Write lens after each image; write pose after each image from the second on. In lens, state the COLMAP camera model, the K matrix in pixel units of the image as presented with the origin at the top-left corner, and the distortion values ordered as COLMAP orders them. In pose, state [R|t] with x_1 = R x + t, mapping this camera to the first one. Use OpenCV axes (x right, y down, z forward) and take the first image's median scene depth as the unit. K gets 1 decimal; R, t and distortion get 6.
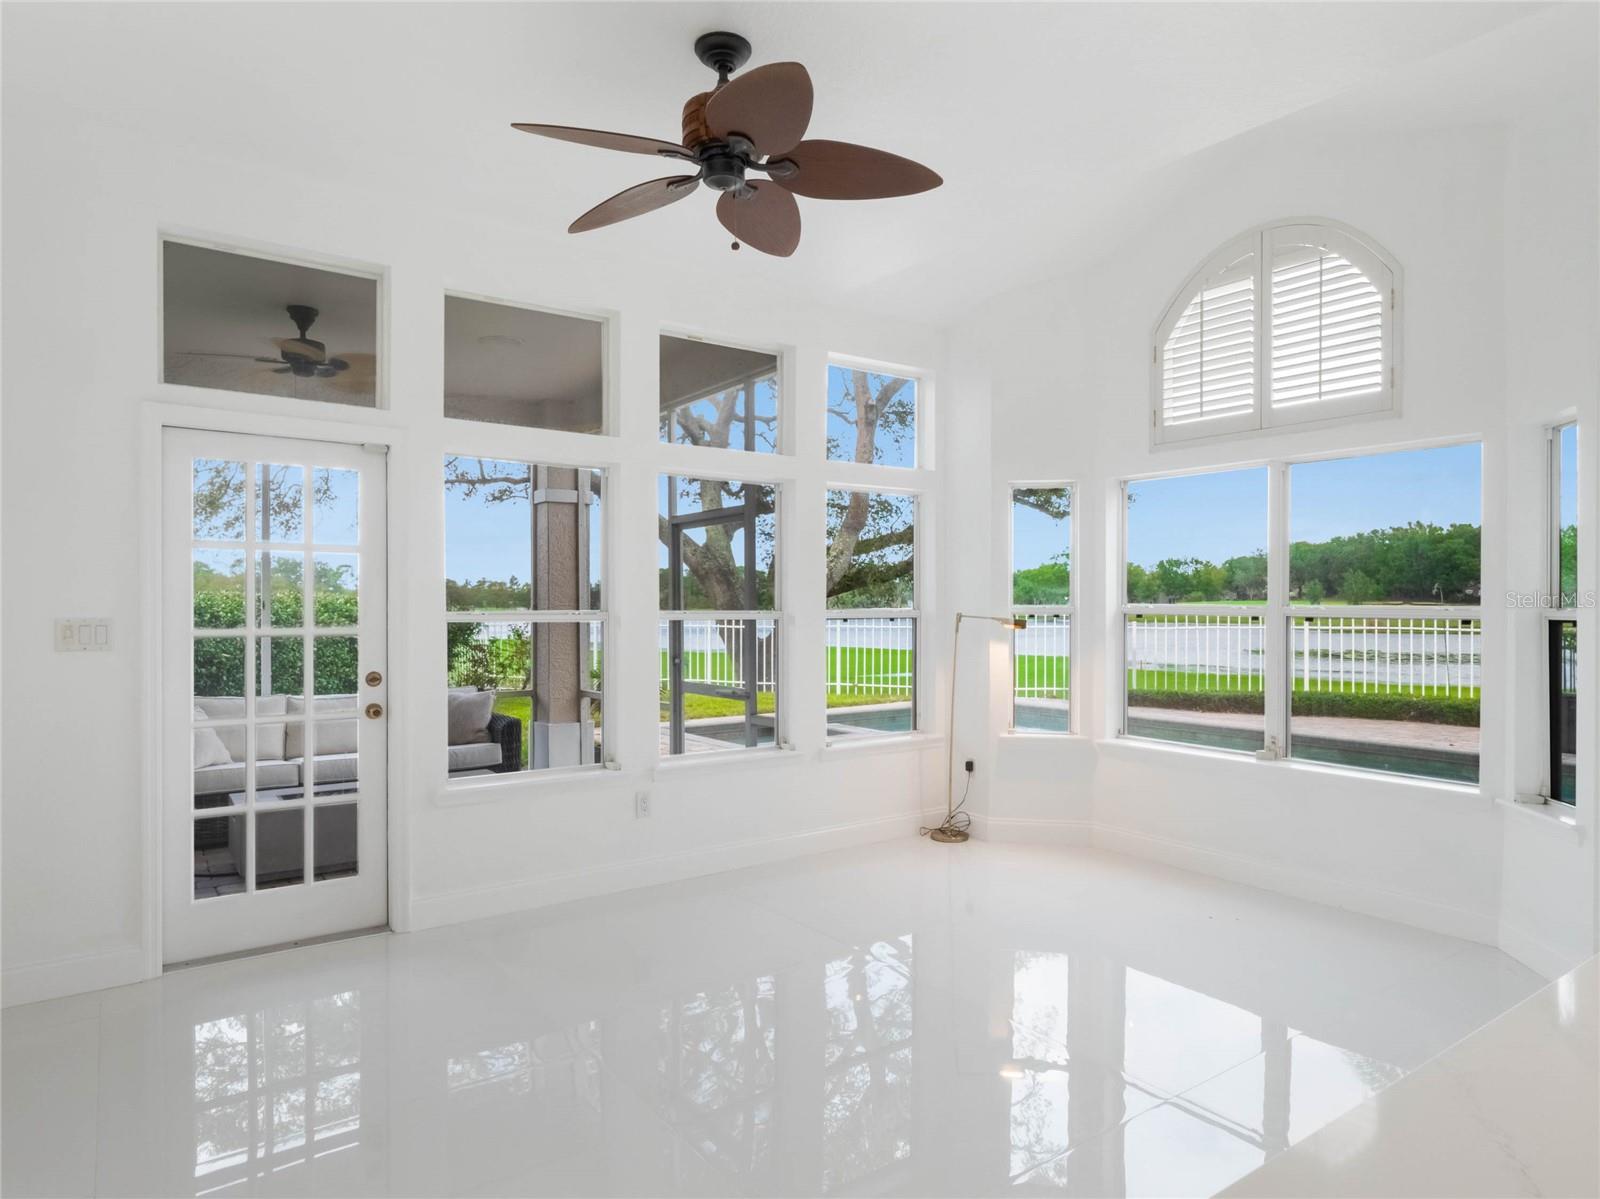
lens RADIAL K [[960.4, 0, 803.4], [0, 960.4, 609.3], [0, 0, 1]] dist [-0.004826, -0.003291]
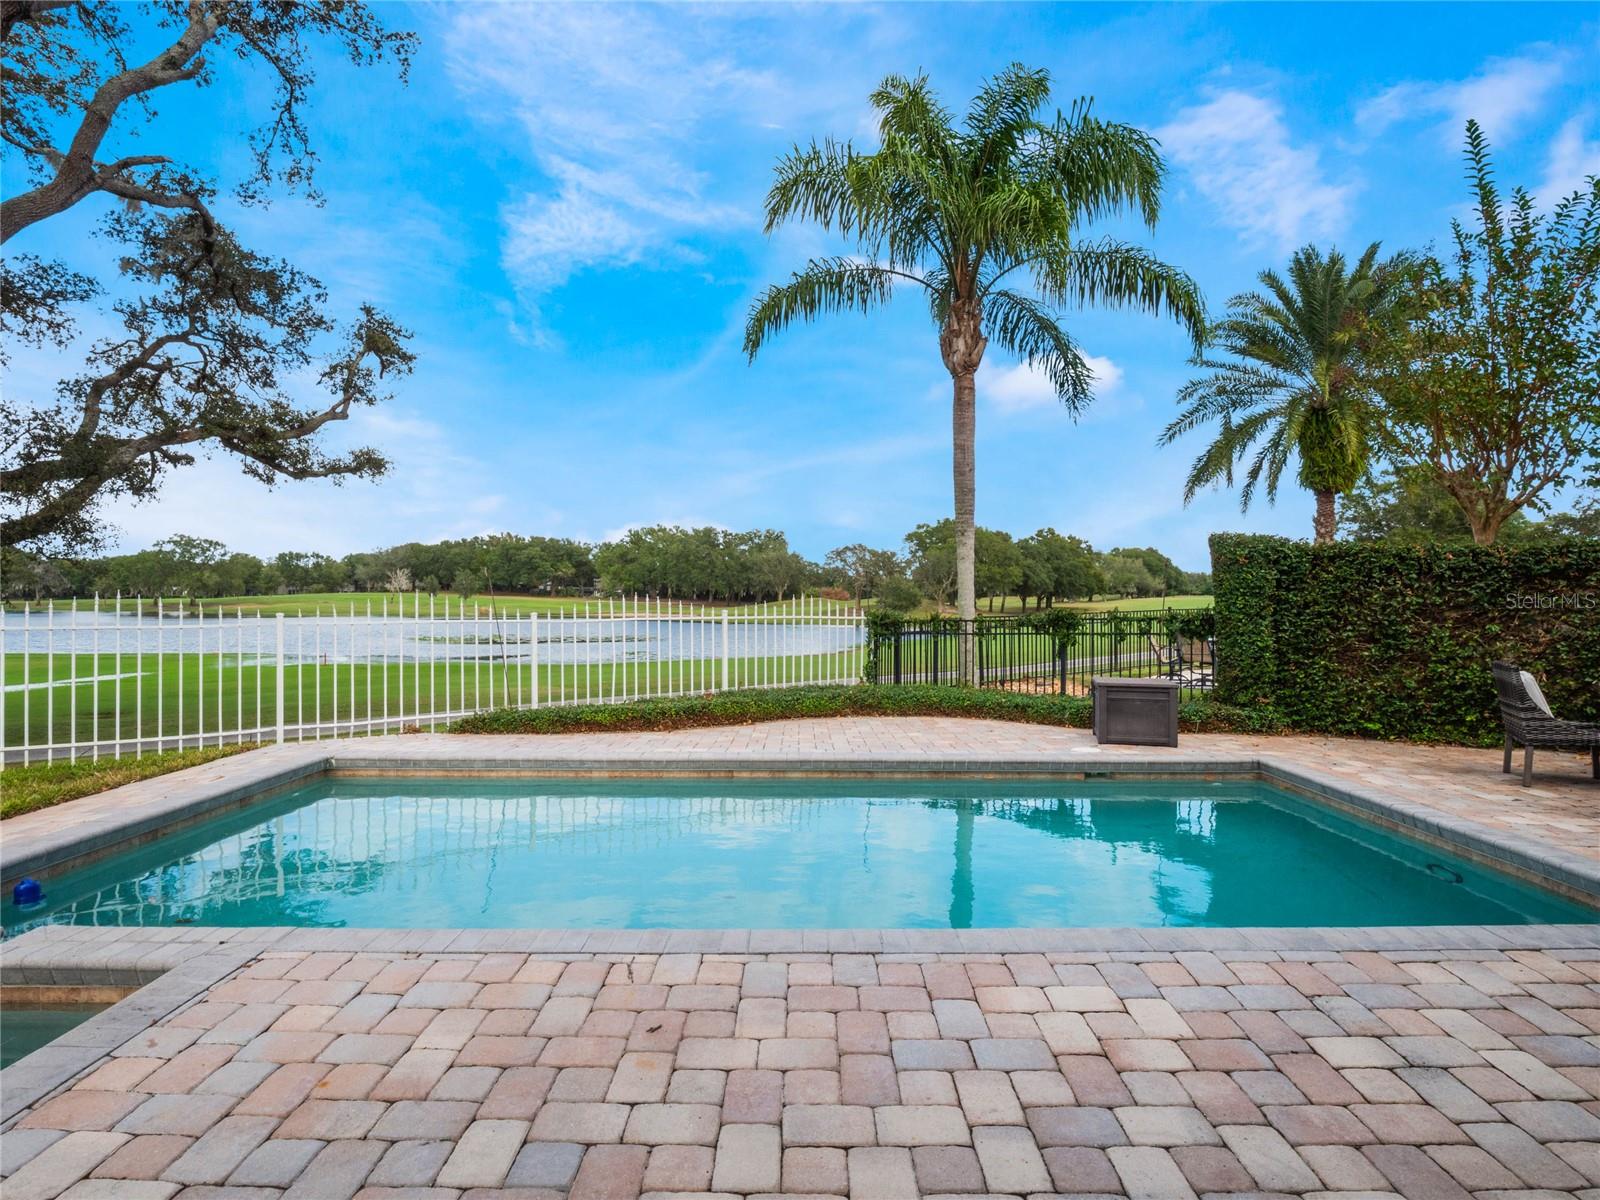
lens RADIAL K [[793.6, 0, 797.6], [0, 793.6, 609.6], [0, 0, 1]] dist [-0.013899, -0.000687]
pose [[0.575517, -0.007259, 0.817758, -0.061706], [-0.001983, 0.999945, 0.010272, 0.007441], [-0.817788, -0.007533, 0.575471, 1.032887]]
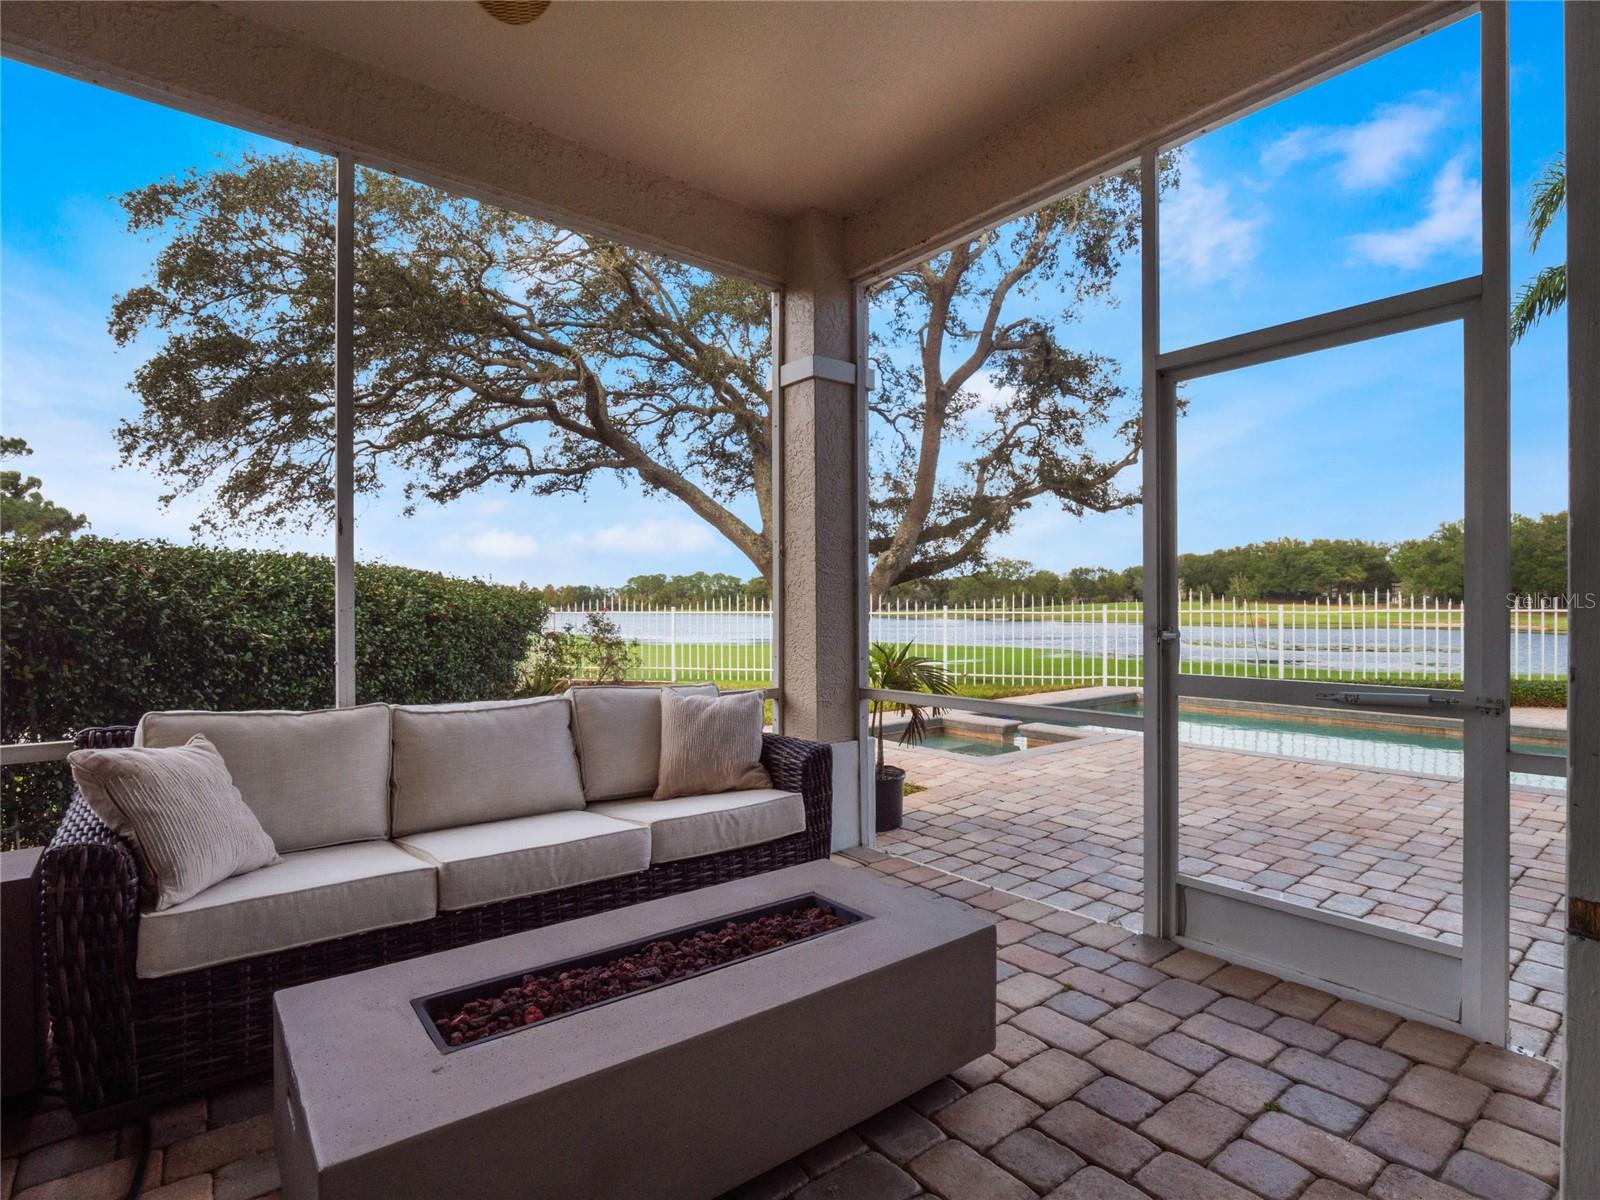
lens RADIAL K [[793.6, 0, 811.3], [0, 793.6, 604.9], [0, 0, 1]] dist [-0.013899, -0.000687]
pose [[0.998056, 0.001630, 0.062297, -0.331457], [-0.001198, 0.999975, -0.006960, 0.037869], [-0.062307, 0.006871, 0.998033, 0.550360]]
